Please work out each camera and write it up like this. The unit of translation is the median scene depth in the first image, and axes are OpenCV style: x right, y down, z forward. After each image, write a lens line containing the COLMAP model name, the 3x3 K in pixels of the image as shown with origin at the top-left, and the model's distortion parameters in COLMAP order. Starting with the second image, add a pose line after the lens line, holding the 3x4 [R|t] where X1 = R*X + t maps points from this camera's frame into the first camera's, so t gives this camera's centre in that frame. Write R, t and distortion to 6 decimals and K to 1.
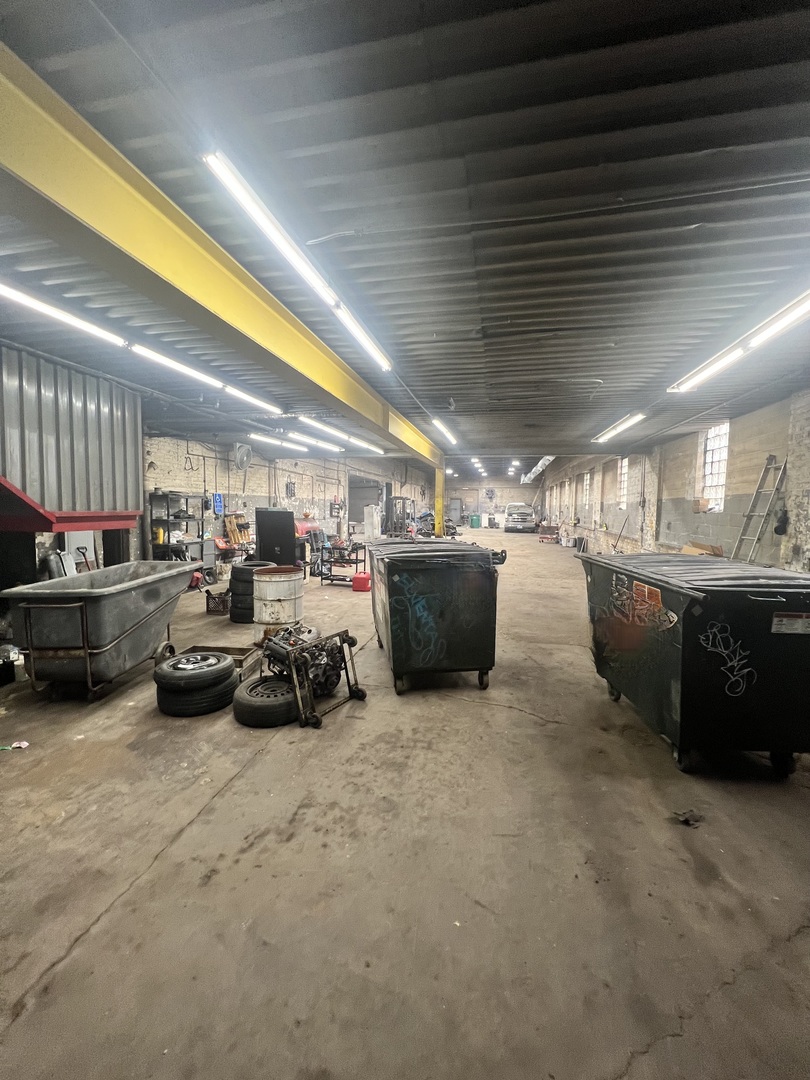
lens RADIAL K [[427.4, 0, 405.0], [0, 427.4, 540.0], [0, 0, 1]] dist [-0.000685, 0.000030]
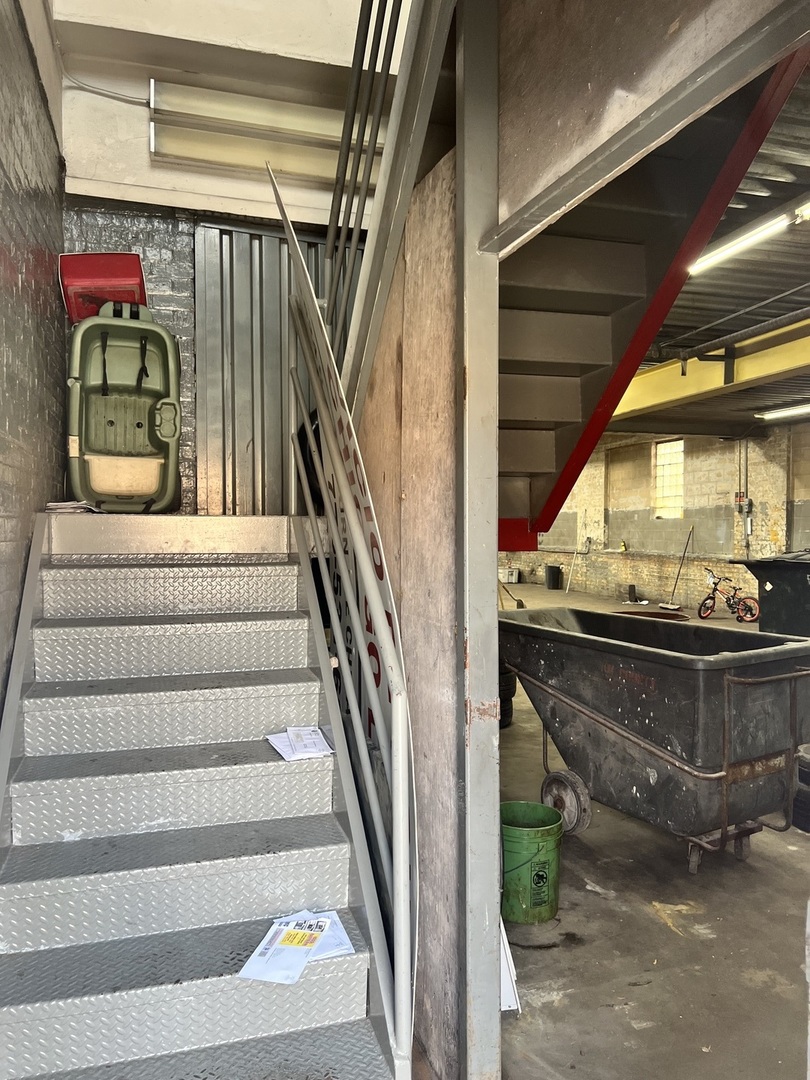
lens RADIAL K [[808.2, 0, 403.6], [0, 808.2, 550.6], [0, 0, 1]] dist [0.066659, -0.082195]
pose [[0.879207, -0.026069, 0.475726, -0.606901], [0.047642, 0.998308, -0.033343, 0.002255], [-0.474052, 0.051979, 0.878961, 0.106603]]
